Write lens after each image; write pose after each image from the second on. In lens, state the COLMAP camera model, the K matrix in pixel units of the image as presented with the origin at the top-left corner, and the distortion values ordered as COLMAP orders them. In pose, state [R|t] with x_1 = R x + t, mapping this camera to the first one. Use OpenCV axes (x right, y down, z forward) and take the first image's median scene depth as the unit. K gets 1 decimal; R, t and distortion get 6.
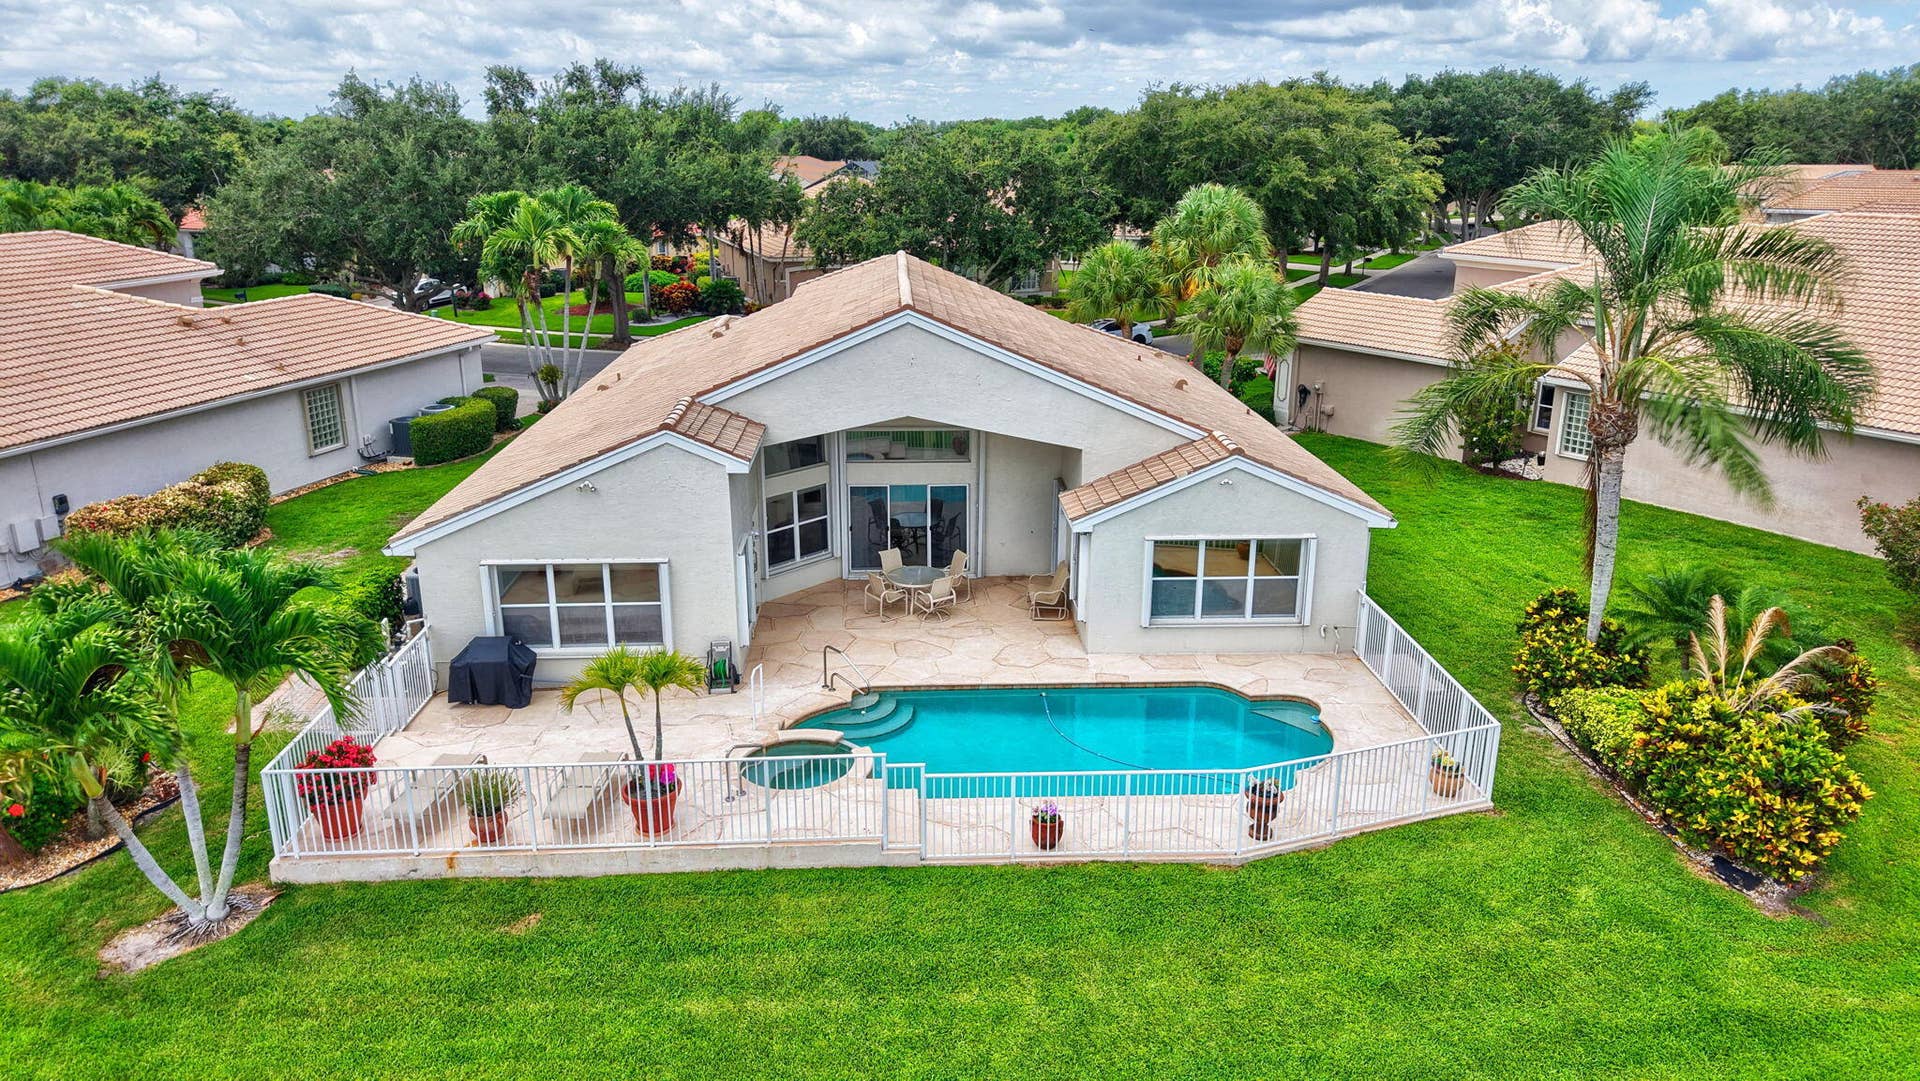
lens RADIAL K [[1451.4, 0, 960.0], [0, 1451.4, 540.5], [0, 0, 1]] dist [-0.000616, 0.000558]
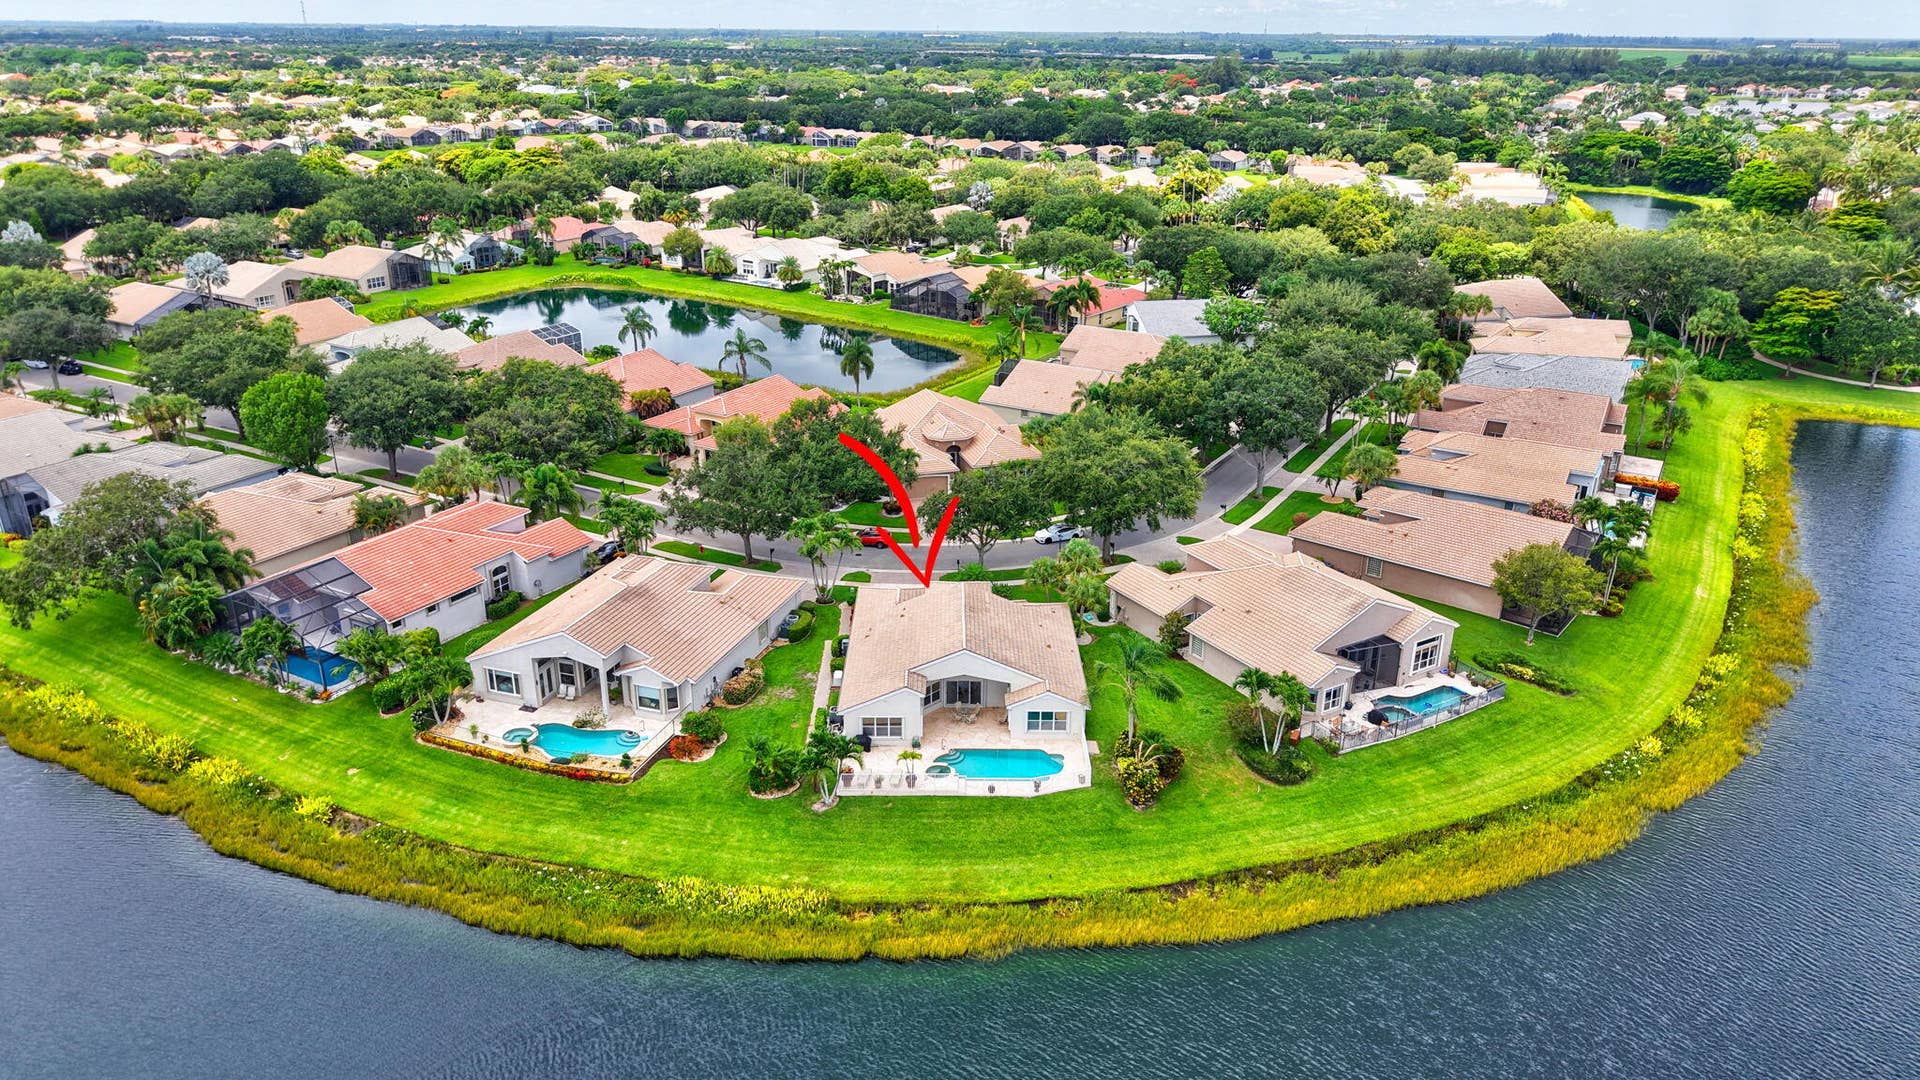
lens RADIAL K [[1451.4, 0, 960.0], [0, 1451.4, 540.0], [0, 0, 1]] dist [-0.000616, 0.000558]
pose [[0.999276, 0.024669, -0.028965, 0.070083], [-0.022404, 0.996849, 0.076089, -0.949633], [0.030750, -0.075385, 0.996680, -3.595007]]
